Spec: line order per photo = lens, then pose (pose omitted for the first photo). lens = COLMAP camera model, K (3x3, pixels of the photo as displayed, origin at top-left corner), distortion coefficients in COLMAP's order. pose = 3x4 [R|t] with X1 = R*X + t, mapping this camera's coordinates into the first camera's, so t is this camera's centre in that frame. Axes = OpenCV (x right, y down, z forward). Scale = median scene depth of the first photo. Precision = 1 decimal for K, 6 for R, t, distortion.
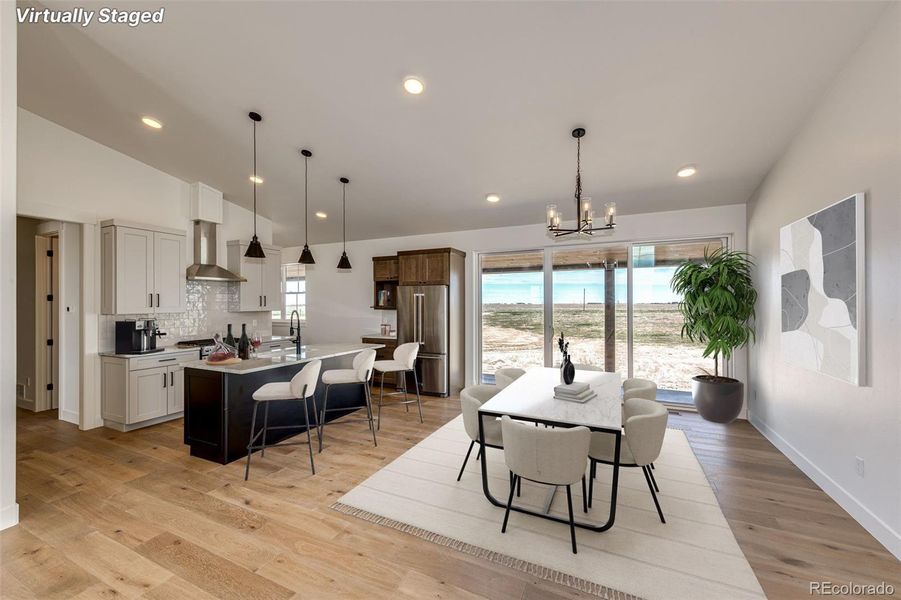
lens RADIAL K [[353.9, 0, 451.9], [0, 353.9, 301.1], [0, 0, 1]] dist [0.002432, 0.000649]
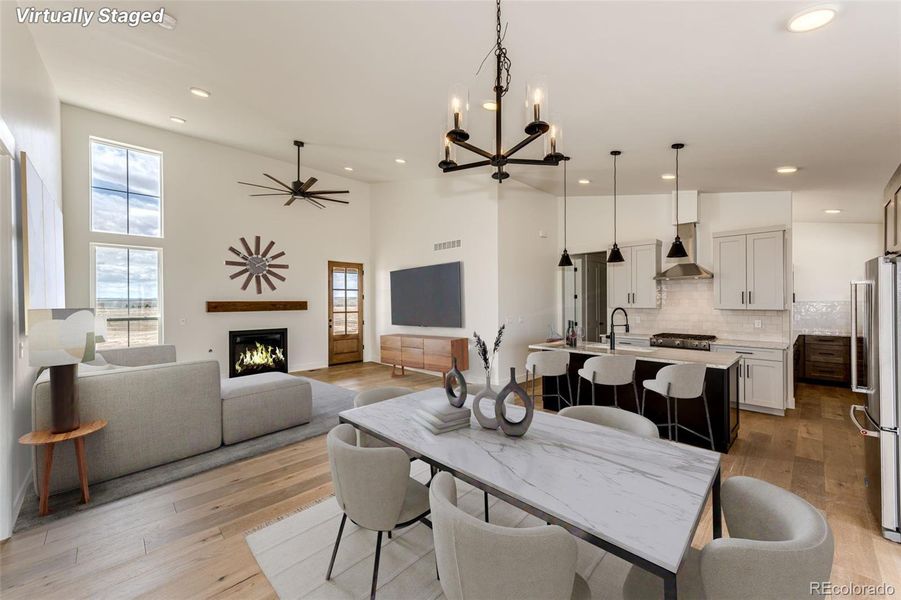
lens RADIAL K [[359.2, 0, 455.4], [0, 359.2, 303.5], [0, 0, 1]] dist [0.006741, 0.001860]
pose [[-0.335443, 0.011491, -0.941990, 0.841121], [0.010252, 0.999911, 0.008546, -0.000231], [0.942005, -0.006791, -0.335531, 1.073331]]
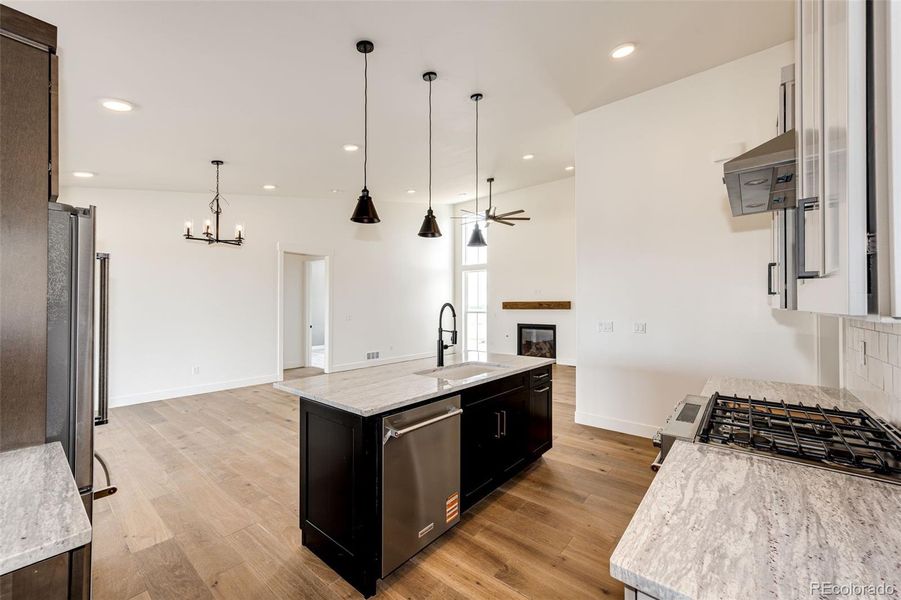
lens RADIAL K [[359.2, 0, 456.2], [0, 359.2, 299.6], [0, 0, 1]] dist [0.006741, 0.001860]
pose [[-0.974249, 0.011282, 0.225191, -0.727573], [0.005532, 0.999643, -0.026147, 0.043106], [-0.225406, -0.024228, -0.973964, 1.977965]]
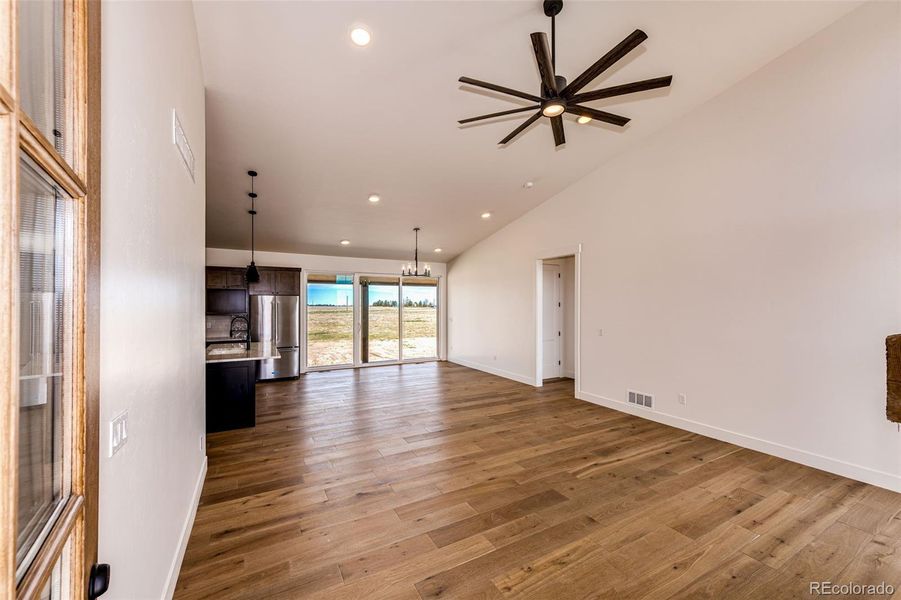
lens RADIAL K [[359.2, 0, 446.2], [0, 359.2, 302.4], [0, 0, 1]] dist [0.006741, 0.001860]
pose [[0.589551, 0.010308, 0.807665, -1.255939], [-0.007587, 0.999945, -0.007223, -0.020007], [-0.807695, -0.001869, 0.589597, -0.418155]]
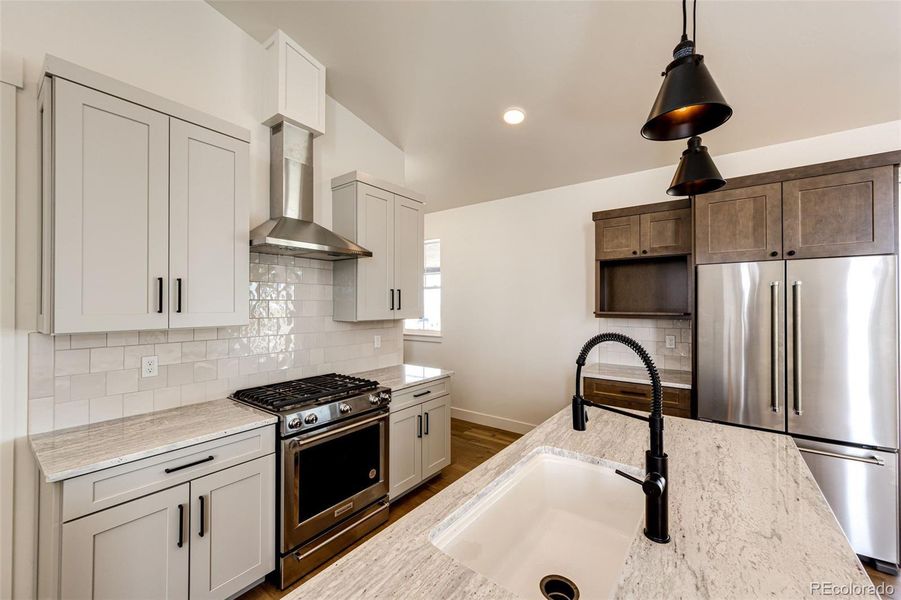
lens RADIAL K [[353.9, 0, 453.6], [0, 353.9, 302.4], [0, 0, 1]] dist [0.002432, 0.000649]
pose [[0.980883, 0.003582, -0.194567, -0.599001], [-0.003868, 0.999992, -0.001094, 0.006289], [0.194561, 0.001825, 0.980889, 0.885162]]
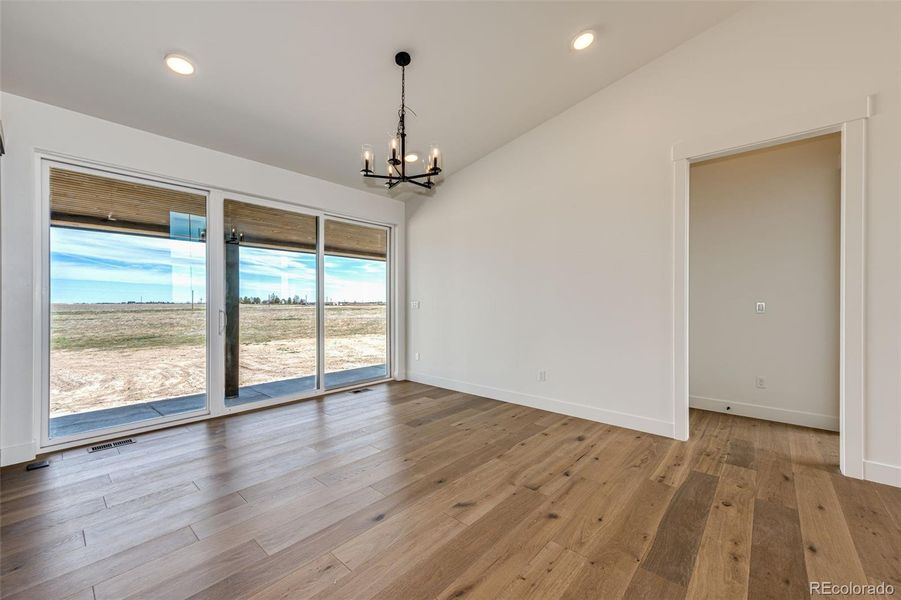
lens RADIAL K [[359.2, 0, 453.1], [0, 359.2, 296.6], [0, 0, 1]] dist [0.006741, 0.001860]
pose [[0.271591, 0.018890, 0.962227, -0.401178], [-0.005419, 0.999822, -0.018098, 0.086003], [-0.962397, -0.000299, 0.271645, 0.634005]]
